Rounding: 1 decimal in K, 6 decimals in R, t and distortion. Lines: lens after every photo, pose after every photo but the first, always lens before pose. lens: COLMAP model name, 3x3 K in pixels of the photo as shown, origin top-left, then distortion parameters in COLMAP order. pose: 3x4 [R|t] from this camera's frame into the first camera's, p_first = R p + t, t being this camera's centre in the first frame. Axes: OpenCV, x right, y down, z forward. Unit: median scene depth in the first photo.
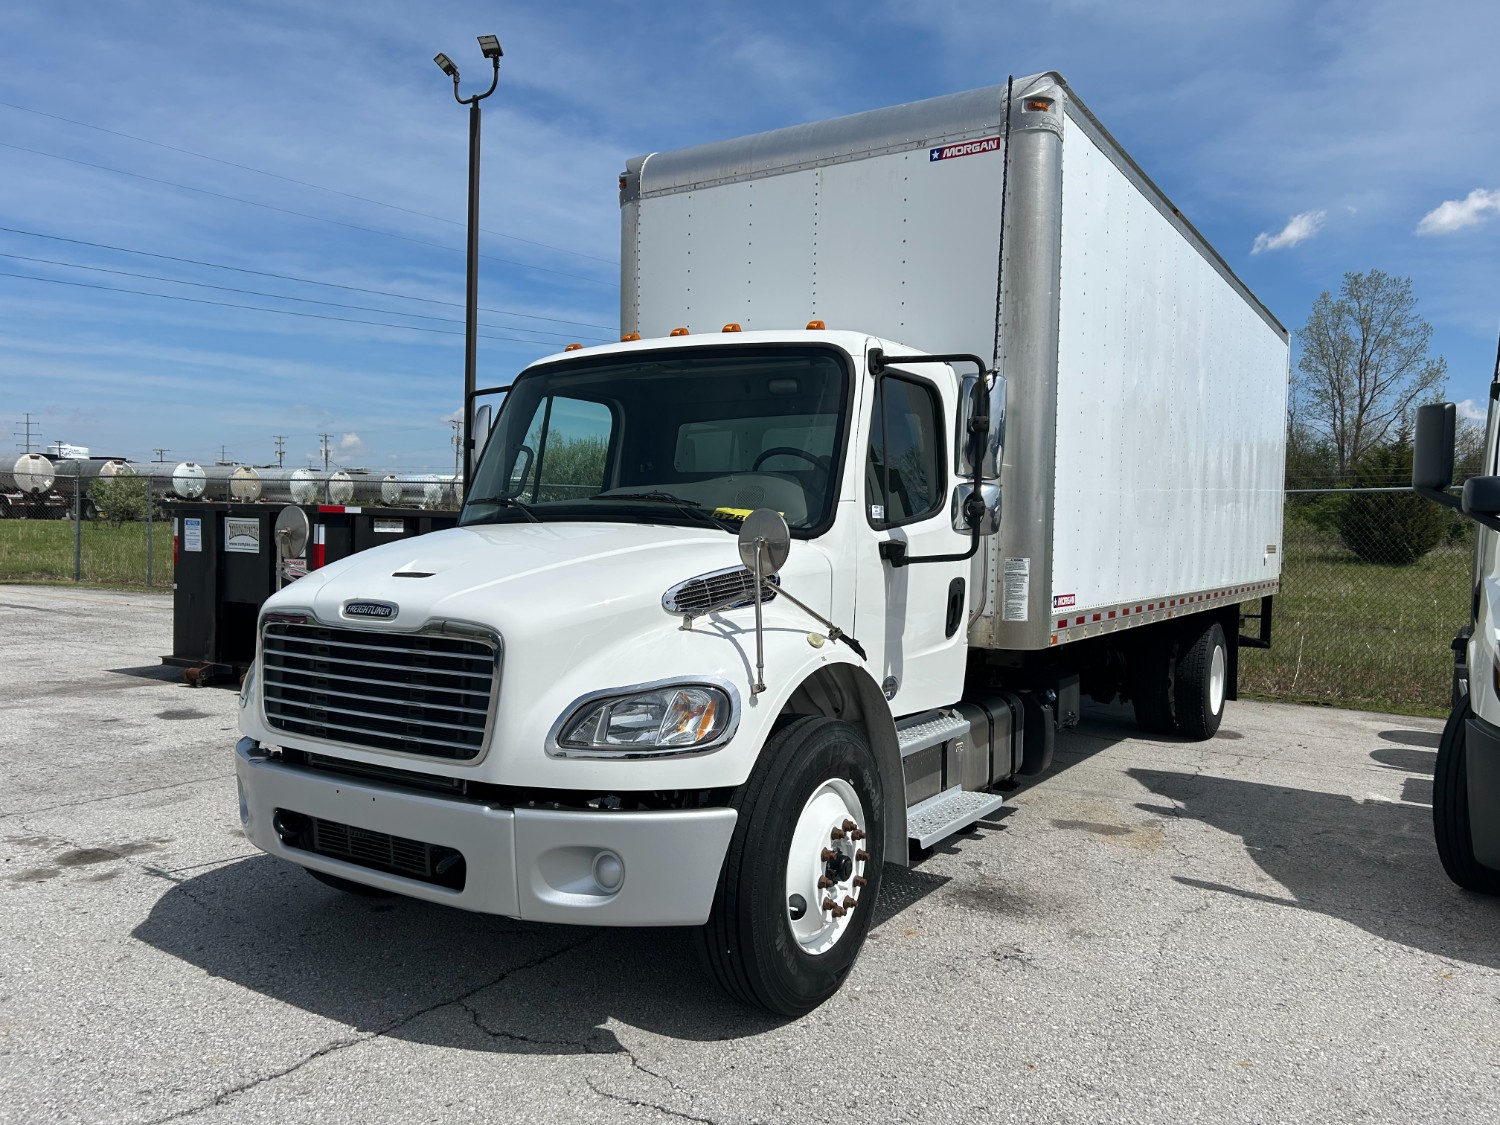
lens RADIAL K [[1145.4, 0, 755.5], [0, 1145.4, 545.2], [0, 0, 1]] dist [0.002105, -0.001265]
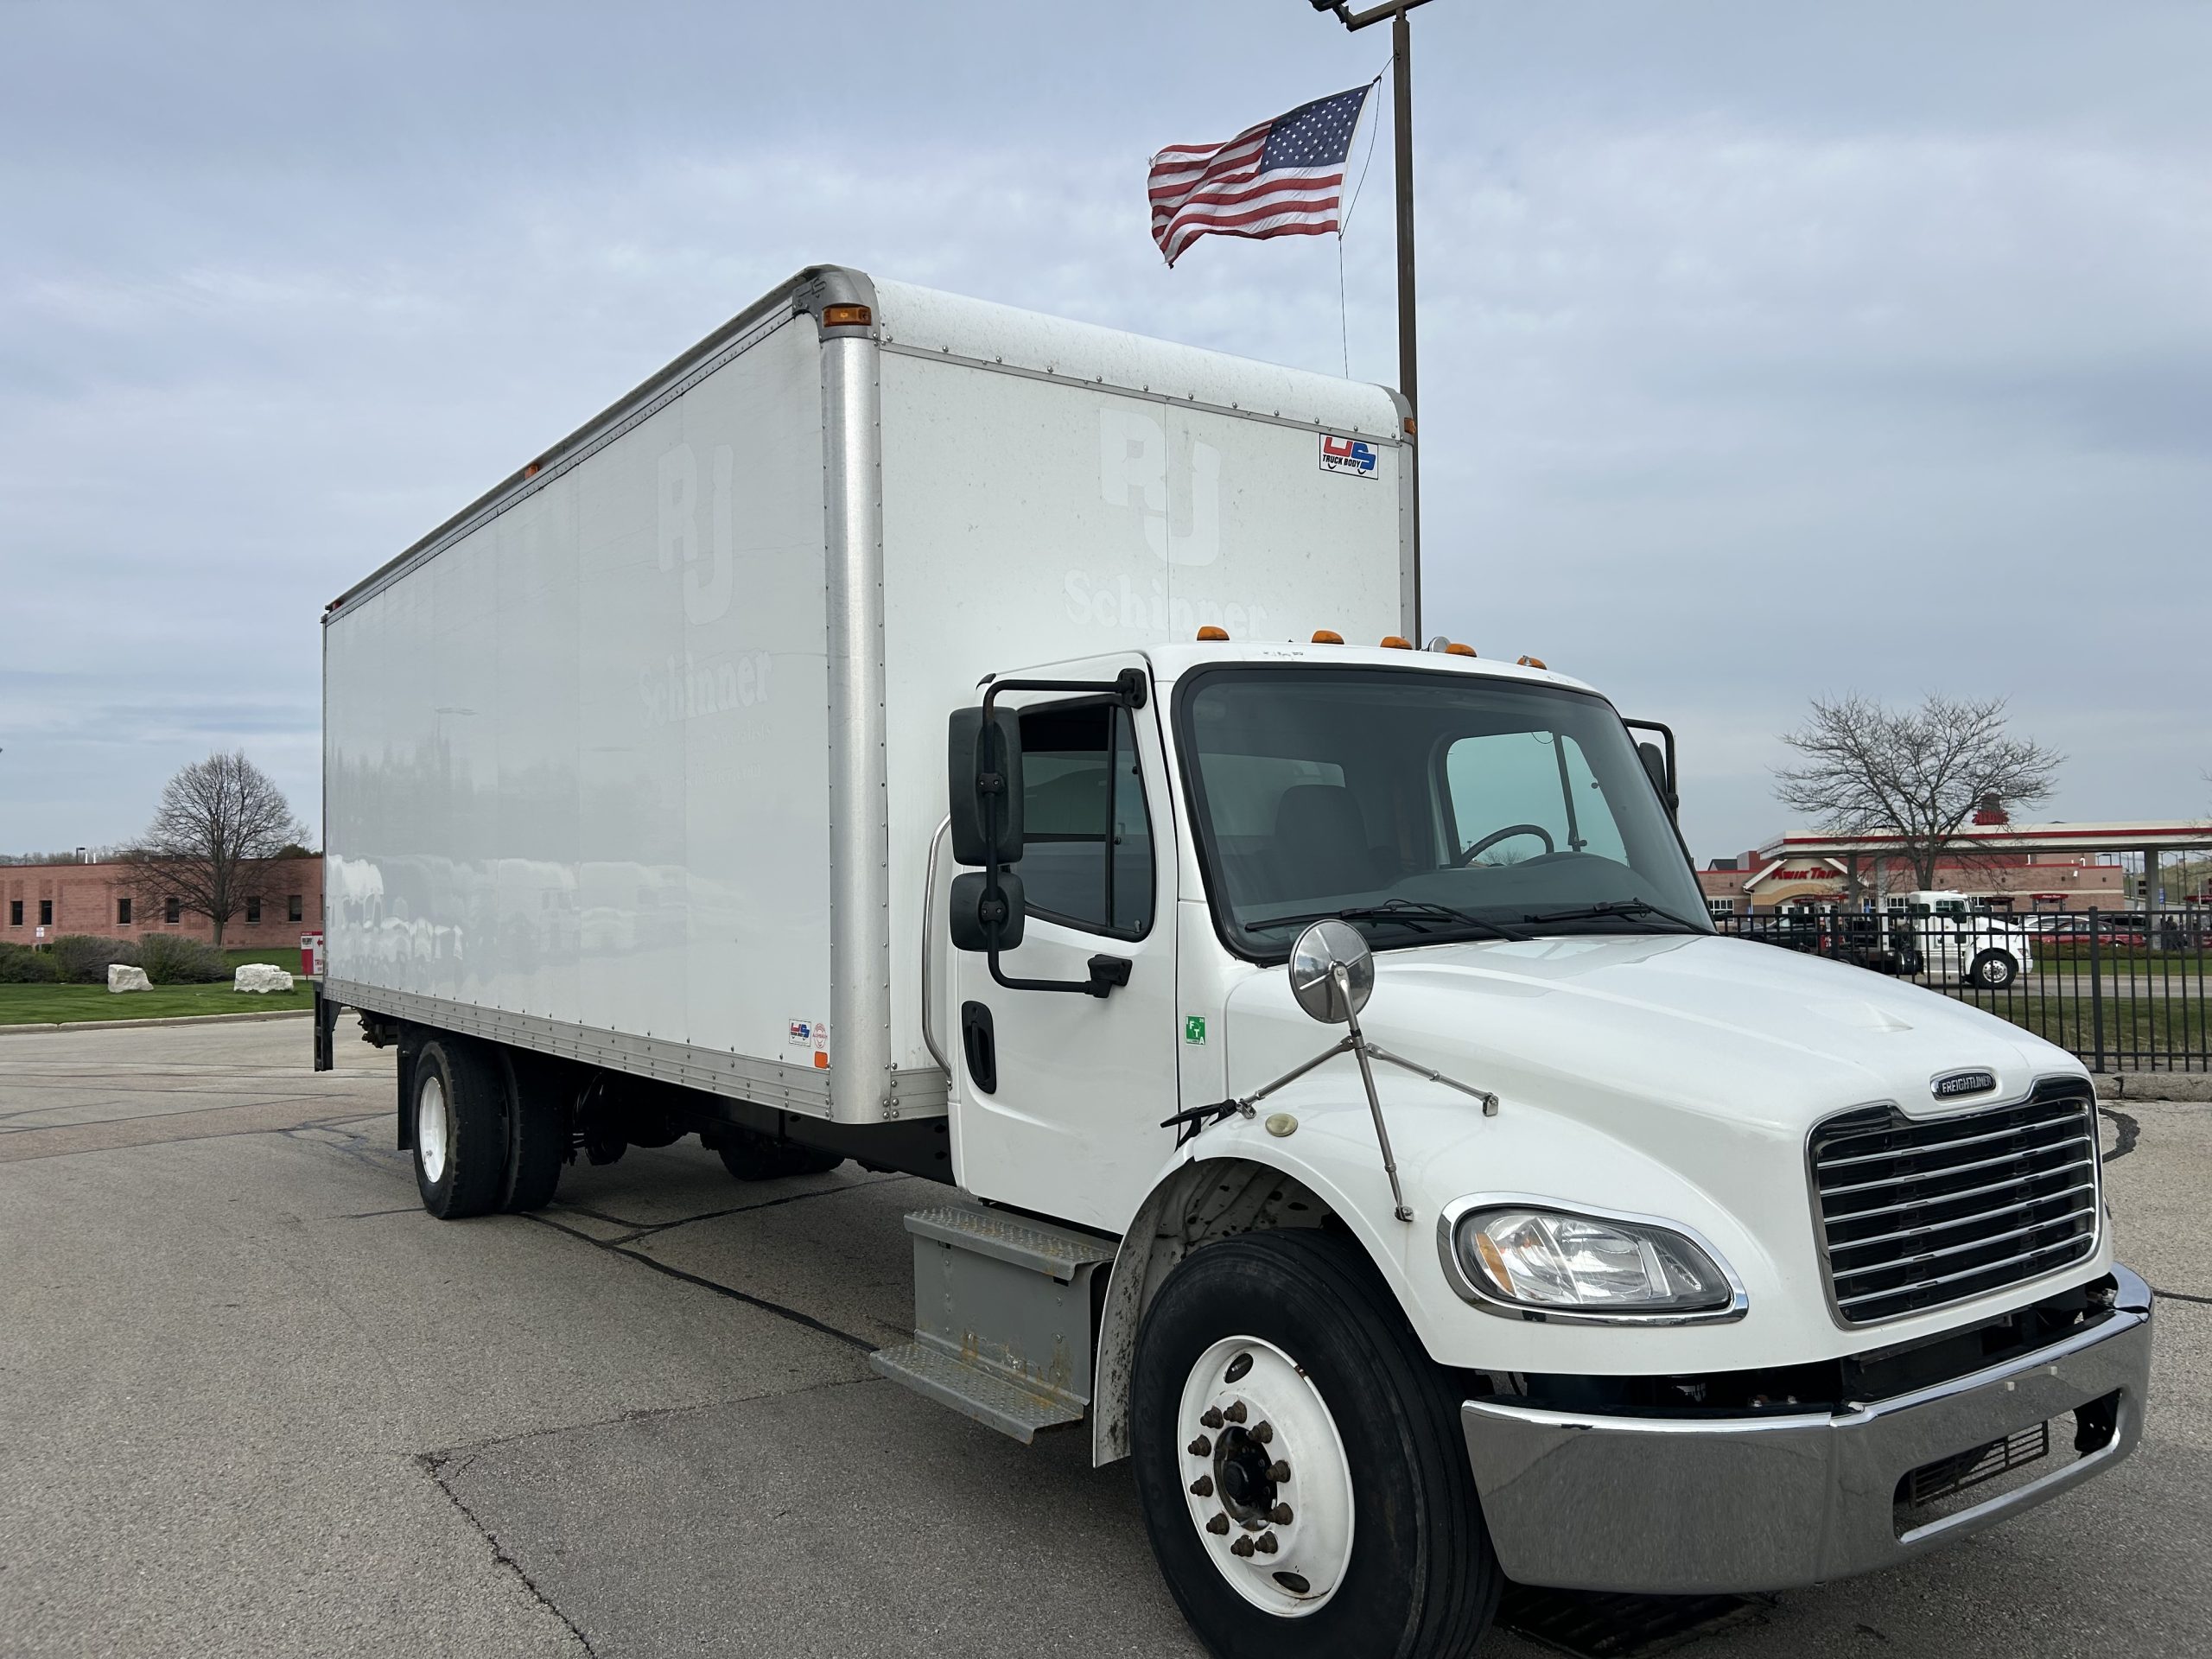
lens RADIAL K [[1645.2, 0, 1106.0], [0, 1645.2, 829.5], [0, 0, 1]] dist [-0.000735, 0.000940]
pose [[0.365605, 0.007629, 0.930739, -1.307502], [0.026039, 0.999491, -0.018421, -0.079956], [-0.930406, 0.030971, 0.365220, 1.026871]]
